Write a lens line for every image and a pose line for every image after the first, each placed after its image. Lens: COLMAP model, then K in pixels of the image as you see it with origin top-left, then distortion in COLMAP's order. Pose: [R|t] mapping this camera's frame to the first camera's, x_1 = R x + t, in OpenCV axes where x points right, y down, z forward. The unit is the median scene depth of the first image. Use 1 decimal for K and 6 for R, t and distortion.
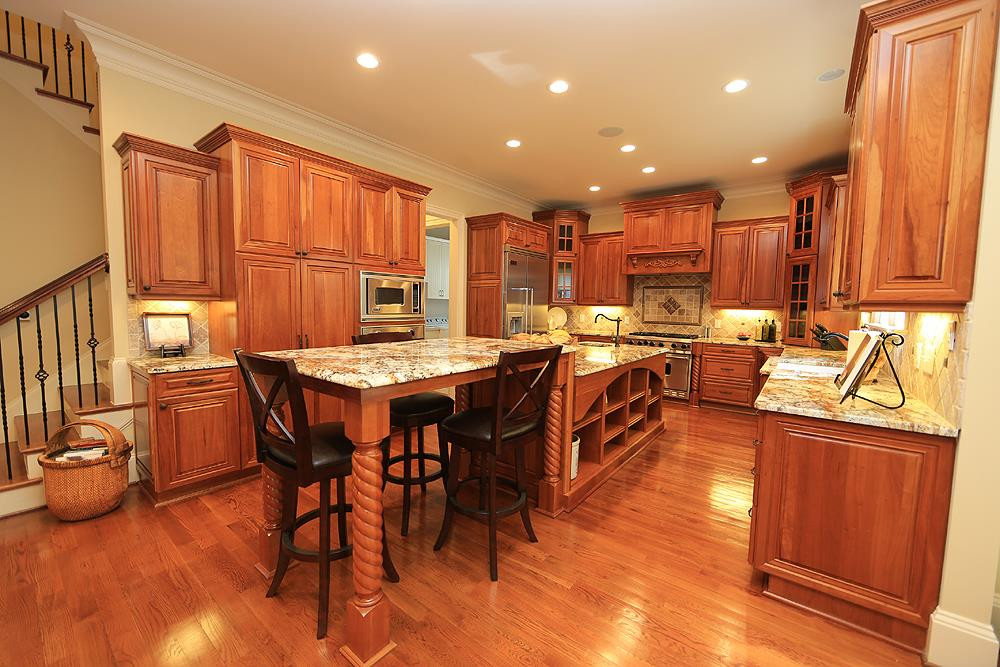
lens RADIAL K [[394.5, 0, 503.3], [0, 394.5, 332.3], [0, 0, 1]] dist [-0.023639, -0.000078]
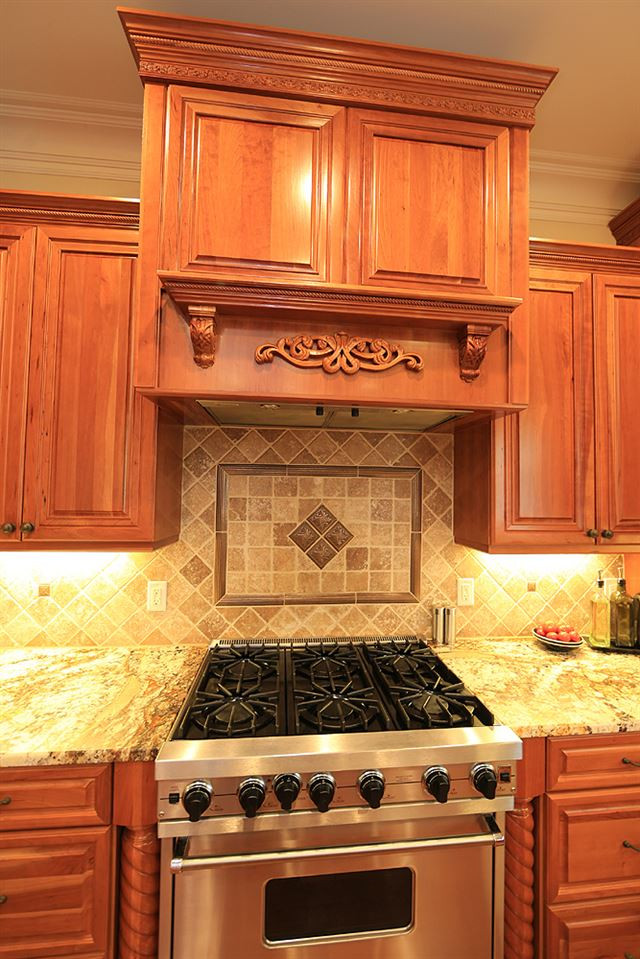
lens RADIAL K [[378.3, 0, 322.9], [0, 378.3, 481.5], [0, 0, 1]] dist [-0.023639, -0.000078]
pose [[0.724793, 0.020489, 0.688662, 0.245217], [0.046662, 0.995803, -0.078737, -0.085863], [-0.687384, 0.089203, 0.720795, 0.810362]]
